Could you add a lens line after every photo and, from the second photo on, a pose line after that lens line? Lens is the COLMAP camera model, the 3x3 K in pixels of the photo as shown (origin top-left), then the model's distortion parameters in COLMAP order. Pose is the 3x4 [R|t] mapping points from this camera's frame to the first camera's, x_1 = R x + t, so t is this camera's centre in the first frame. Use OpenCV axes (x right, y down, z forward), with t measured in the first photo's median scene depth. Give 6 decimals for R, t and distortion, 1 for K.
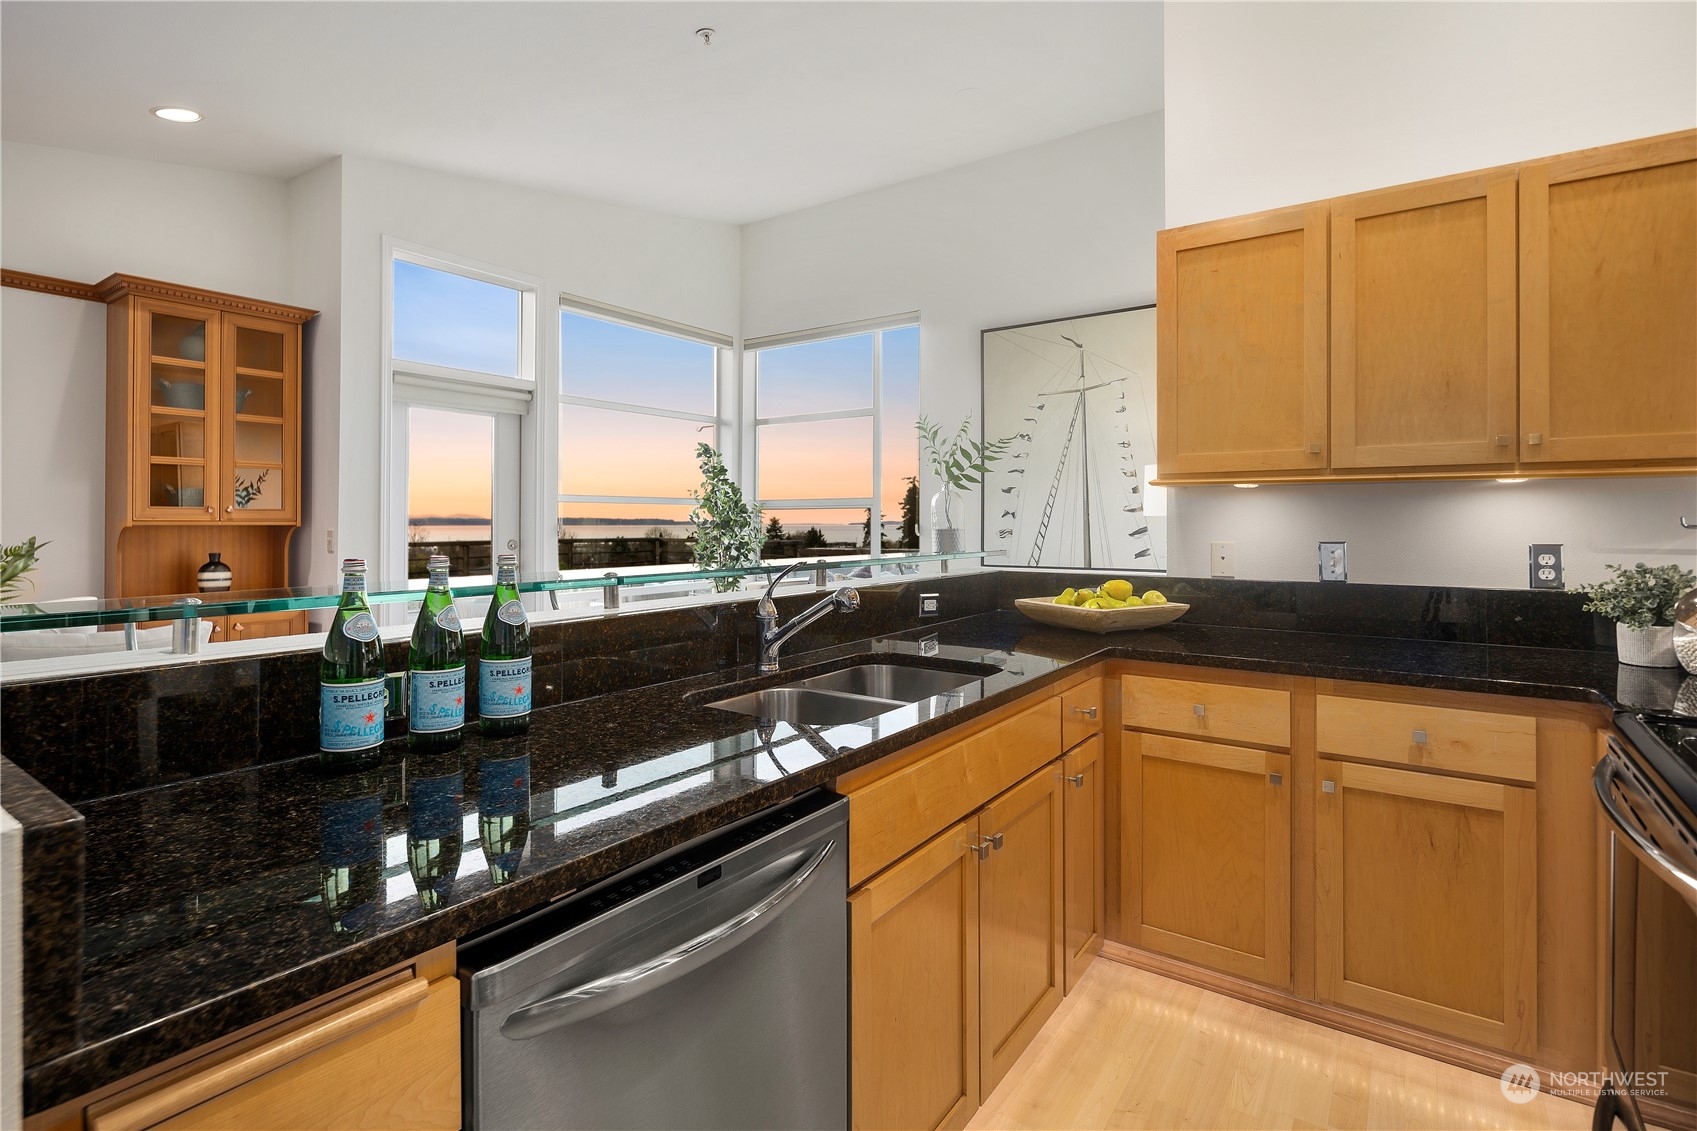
lens RADIAL K [[830.4, 0, 831.3], [0, 830.4, 515.9], [0, 0, 1]] dist [0.006375, -0.004092]
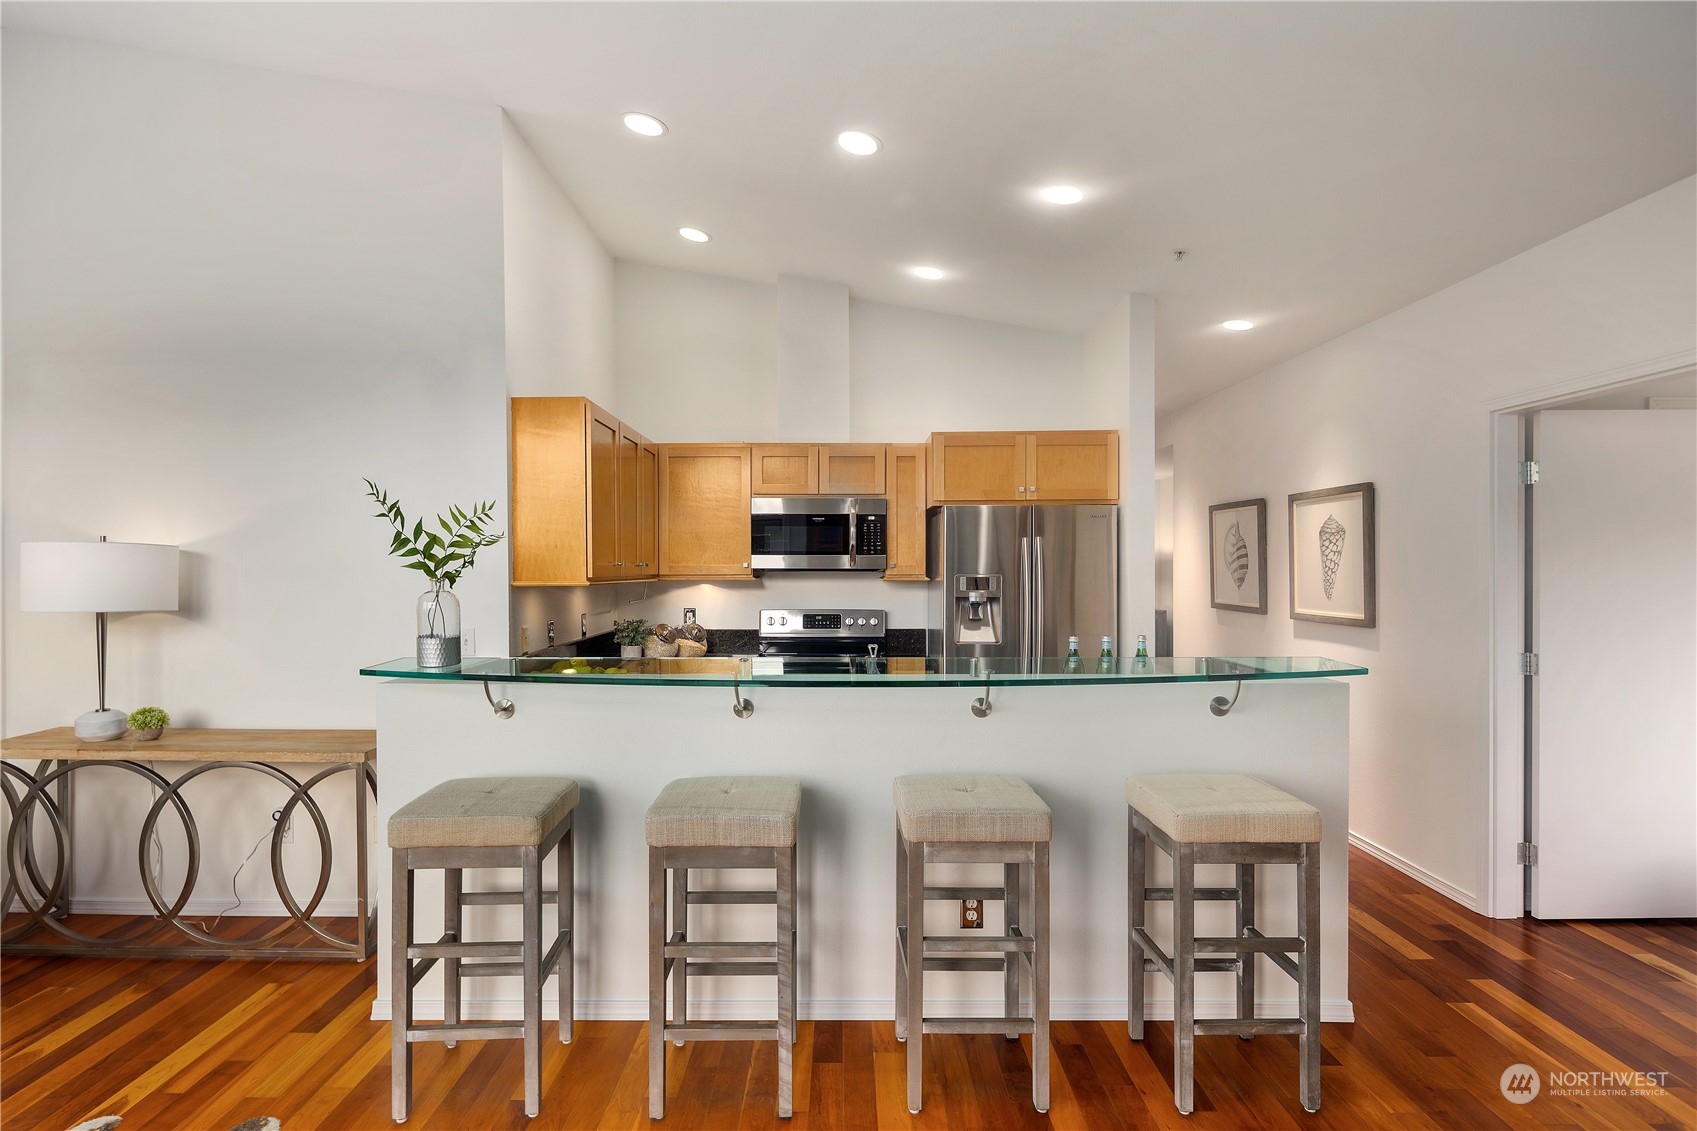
lens RADIAL K [[830.4, 0, 831.3], [0, 830.4, 574.0], [0, 0, 1]] dist [0.006375, -0.004092]
pose [[-0.574995, -0.007337, 0.818124, -0.497288], [-0.003788, 0.999973, 0.006305, -0.034616], [-0.818148, 0.000526, -0.575007, 0.759927]]
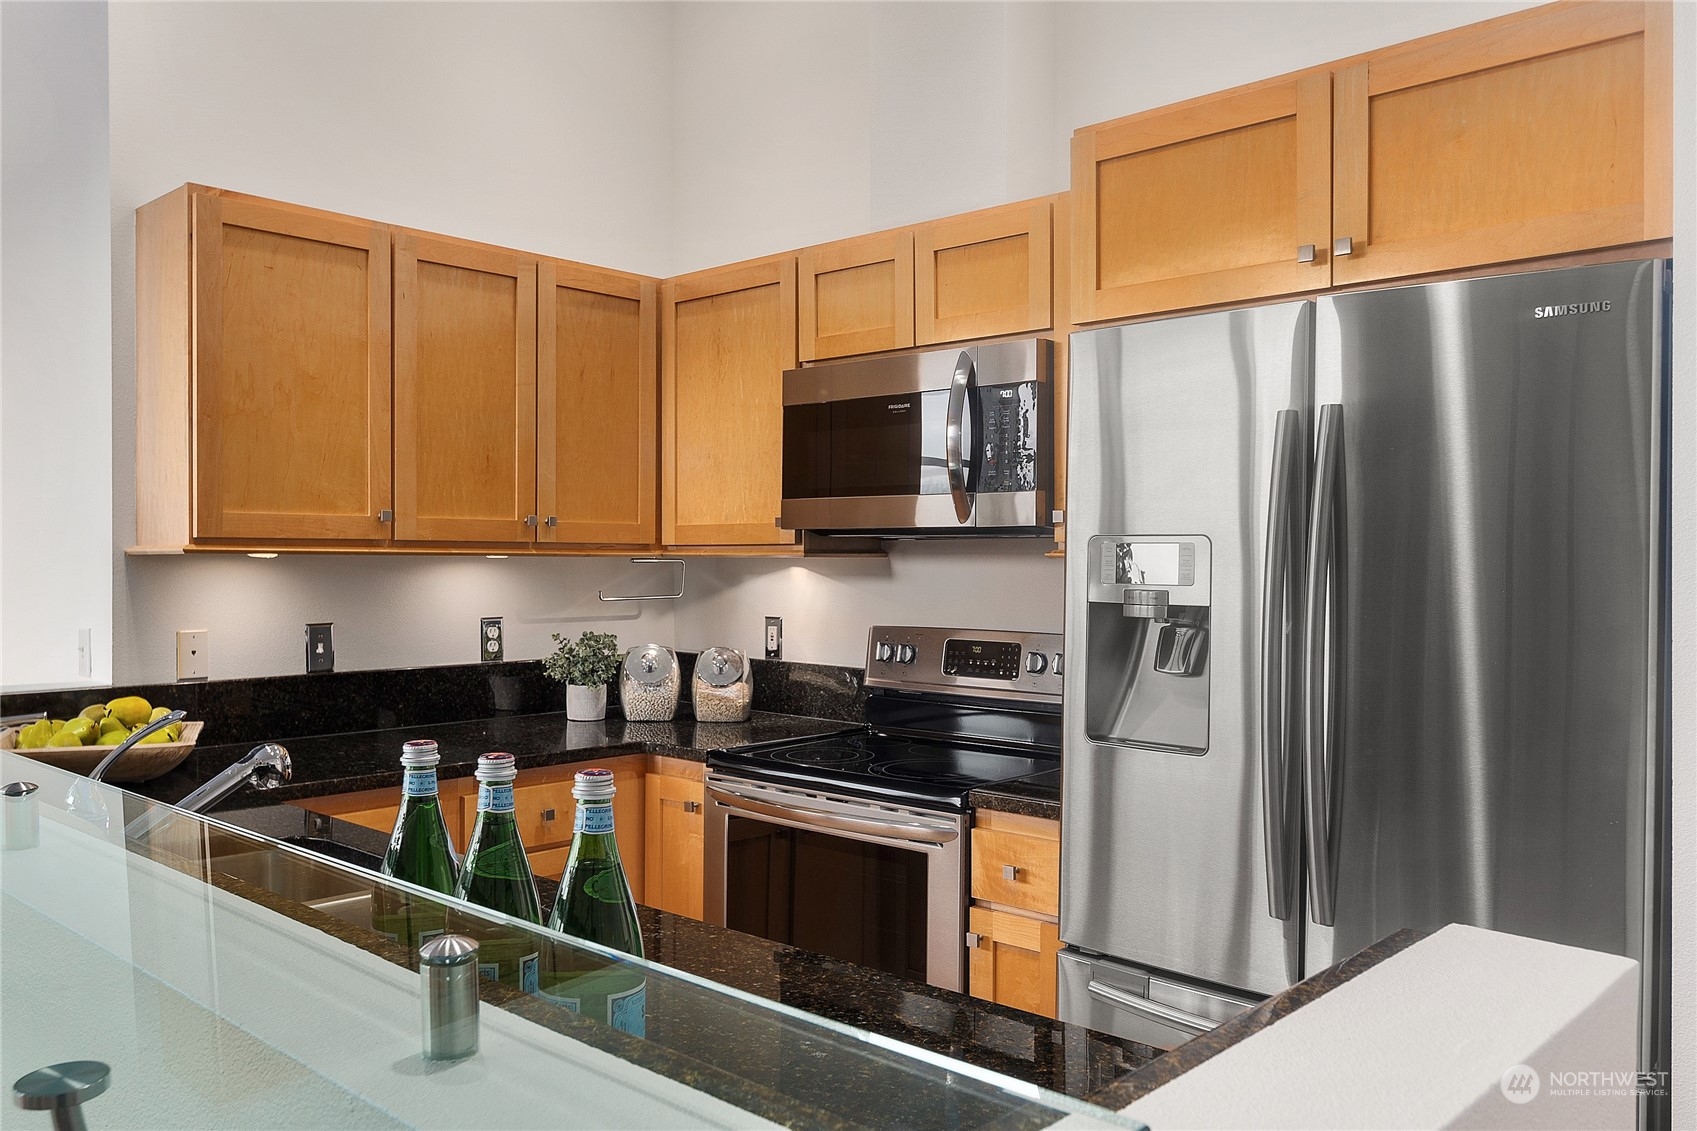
lens RADIAL K [[1309.2, 0, 847.4], [0, 1309.2, 571.7], [0, 0, 1]] dist [0.008131, 0.000200]
pose [[0.120564, -0.010741, 0.992647, -0.322397], [-0.009535, 0.999883, 0.011978, -0.021041], [-0.992660, -0.010909, 0.120447, 0.172709]]
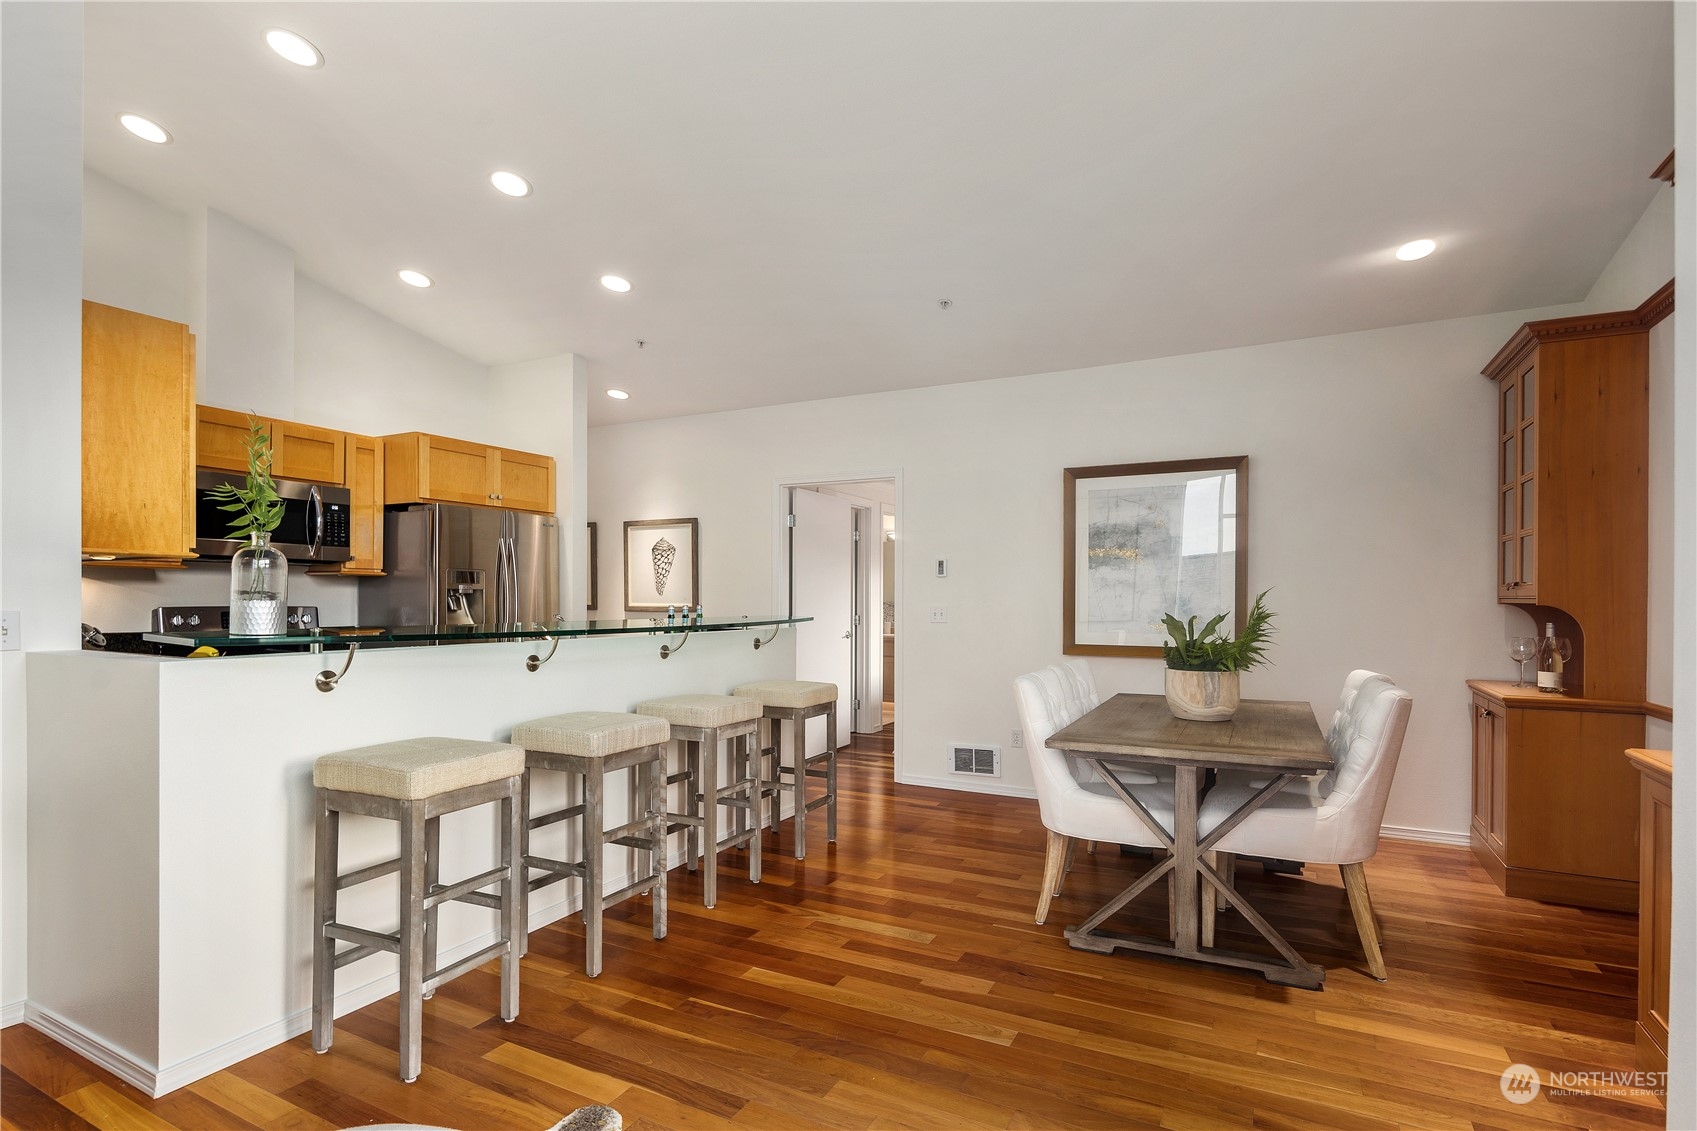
lens RADIAL K [[830.4, 0, 841.1], [0, 830.4, 605.4], [0, 0, 1]] dist [0.006375, -0.004092]
pose [[-0.990628, -0.003716, -0.136534, -0.166871], [-0.003961, 0.999991, 0.001523, 0.010604], [0.136527, 0.002050, -0.990634, 1.154641]]
